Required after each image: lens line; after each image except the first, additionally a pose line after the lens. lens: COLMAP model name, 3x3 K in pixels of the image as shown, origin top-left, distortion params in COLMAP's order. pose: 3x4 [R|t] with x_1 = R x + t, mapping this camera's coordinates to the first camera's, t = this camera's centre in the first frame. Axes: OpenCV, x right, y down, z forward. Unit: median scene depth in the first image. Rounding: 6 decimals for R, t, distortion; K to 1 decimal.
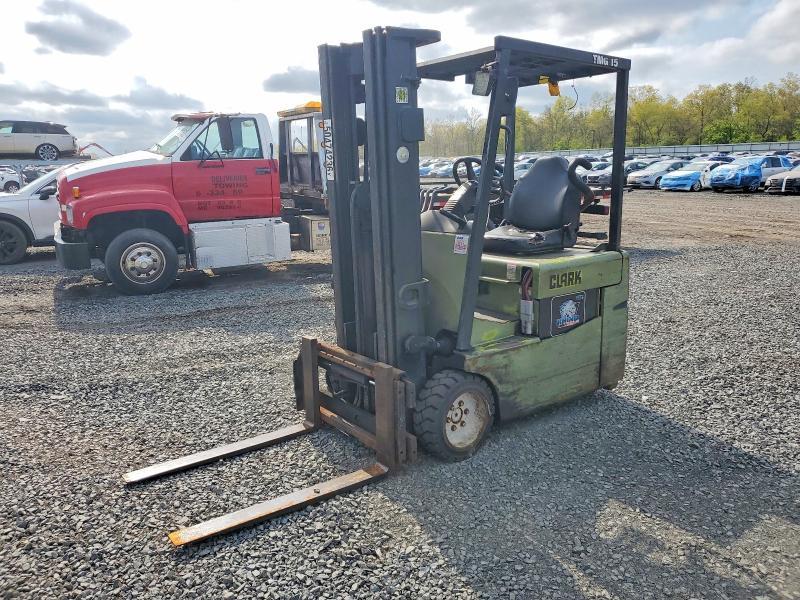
lens RADIAL K [[612.6, 0, 396.8], [0, 612.6, 298.6], [0, 0, 1]] dist [0.004399, 0.001000]
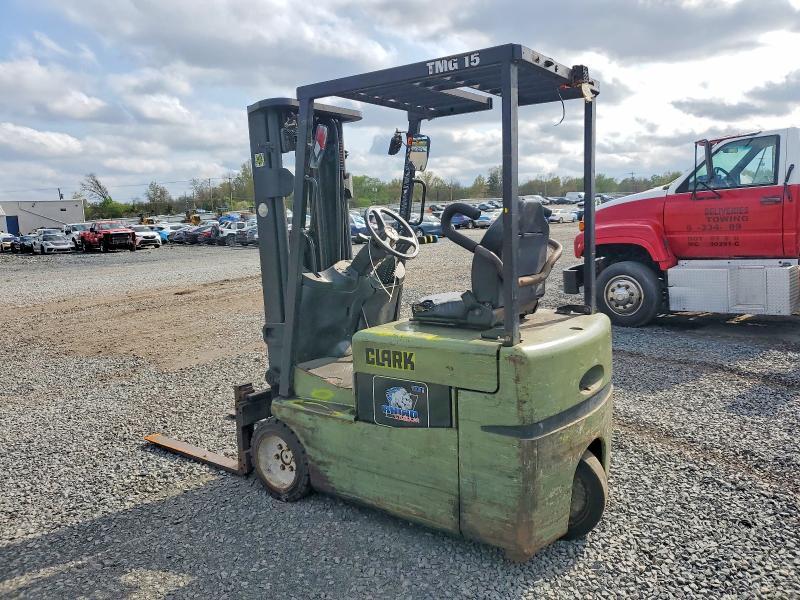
lens RADIAL K [[612.6, 0, 396.4], [0, 612.6, 301.9], [0, 0, 1]] dist [0.004399, 0.001000]
pose [[0.295462, 0.129190, -0.946579, 0.962577], [-0.157807, 0.983804, 0.085013, -0.162302], [0.942231, 0.124258, 0.311063, 0.718103]]
